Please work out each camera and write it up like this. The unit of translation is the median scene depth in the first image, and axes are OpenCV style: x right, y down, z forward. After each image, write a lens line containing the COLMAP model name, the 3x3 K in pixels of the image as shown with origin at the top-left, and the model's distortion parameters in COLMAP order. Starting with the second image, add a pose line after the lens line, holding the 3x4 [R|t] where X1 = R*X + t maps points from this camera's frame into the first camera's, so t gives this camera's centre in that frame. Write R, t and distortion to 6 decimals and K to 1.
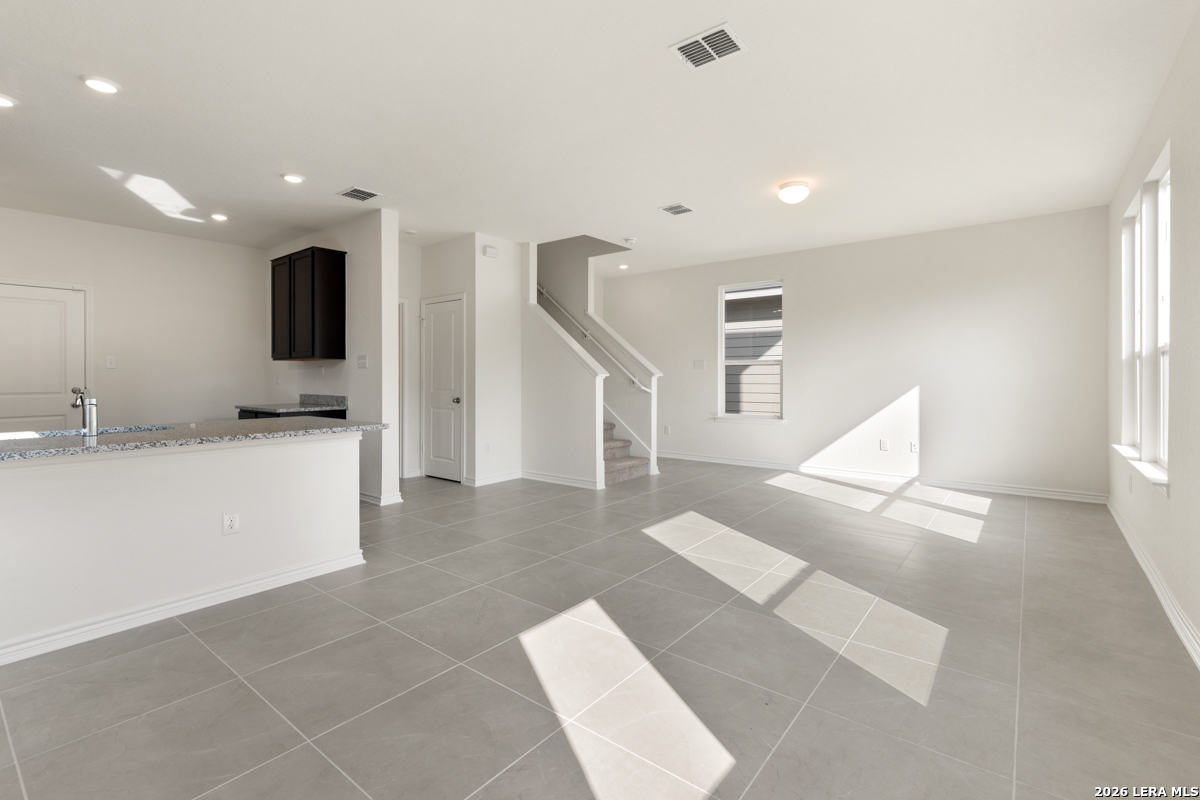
lens RADIAL K [[541.9, 0, 597.4], [0, 541.9, 376.3], [0, 0, 1]] dist [-0.003707, -0.000250]
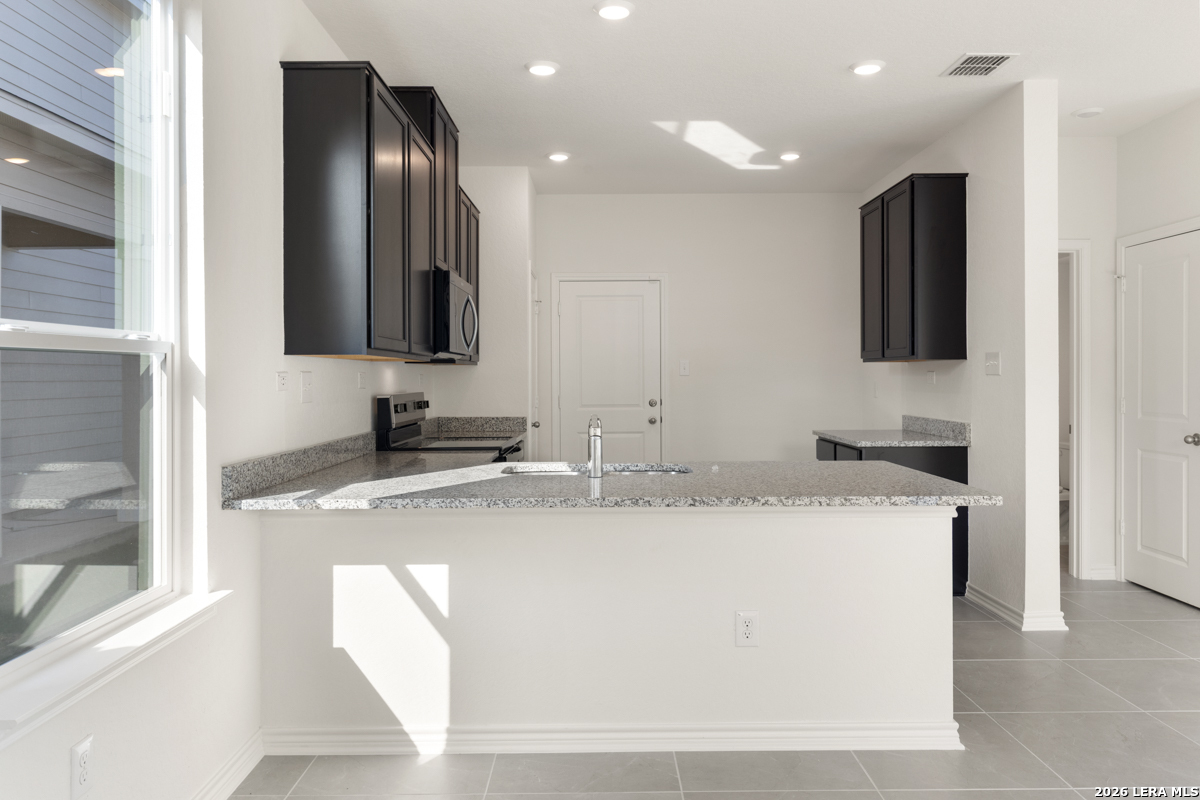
lens RADIAL K [[873.6, 0, 591.6], [0, 873.6, 378.8], [0, 0, 1]] dist [-0.002079, -0.001725]
pose [[0.632426, -0.002020, -0.774618, 0.003198], [0.003873, 0.999992, 0.000555, -0.013351], [0.774611, -0.003351, 0.632429, 0.105046]]
